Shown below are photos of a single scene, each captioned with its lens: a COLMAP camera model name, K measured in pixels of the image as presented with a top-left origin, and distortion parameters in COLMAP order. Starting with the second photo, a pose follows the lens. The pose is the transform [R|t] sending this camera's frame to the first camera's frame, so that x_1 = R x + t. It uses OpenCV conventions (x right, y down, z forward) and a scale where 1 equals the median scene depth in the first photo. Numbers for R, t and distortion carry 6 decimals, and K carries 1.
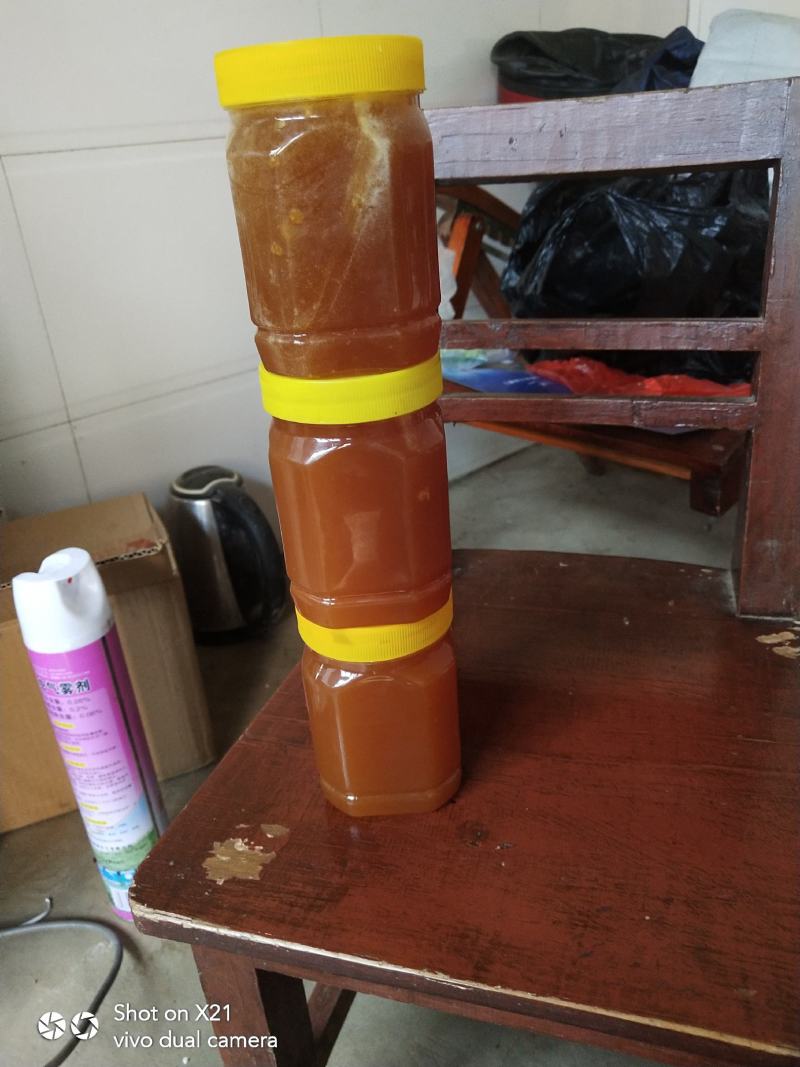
lens RADIAL K [[846.8, 0, 400.0], [0, 846.8, 533.5], [0, 0, 1]] dist [-0.051223, 0.072349]
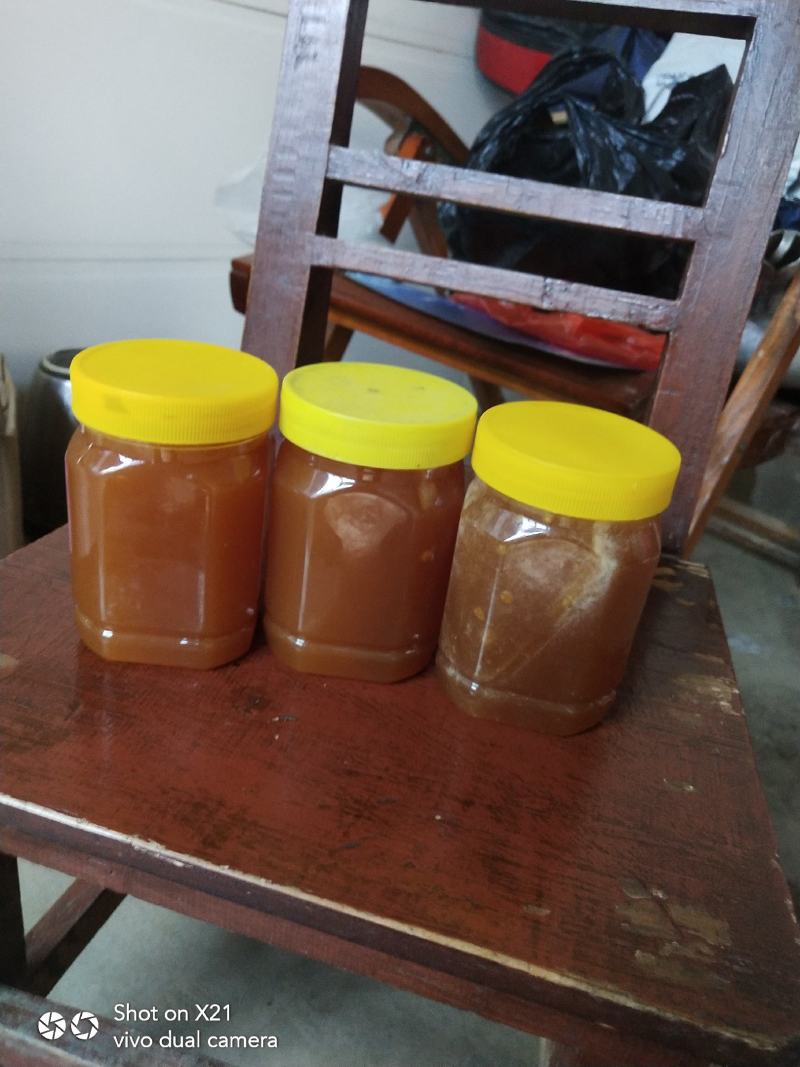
lens RADIAL K [[862.6, 0, 400.0], [0, 862.6, 533.5], [0, 0, 1]] dist [-0.039957, 0.068471]
pose [[0.979339, 0.173785, 0.103416, 0.120893], [-0.174423, 0.984667, -0.002915, 0.189876], [-0.102337, -0.015183, 0.994634, 0.189169]]
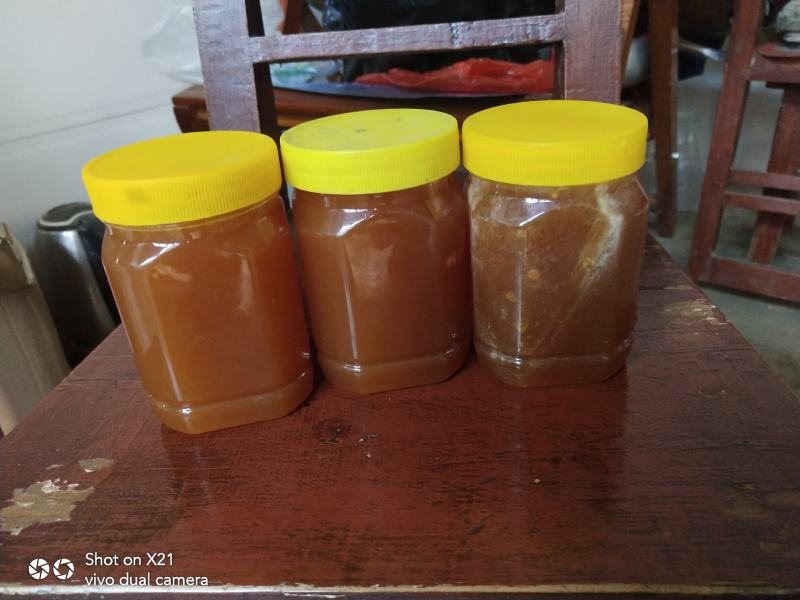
lens RADIAL K [[646.7, 0, 400.0], [0, 646.7, 300.0], [0, 0, 1]] dist [-0.039957, 0.068471]
pose [[0.976370, -0.104619, 0.189091, 0.045810], [0.102053, 0.994506, 0.023286, 0.225278], [-0.190489, -0.003438, 0.981683, 0.346613]]
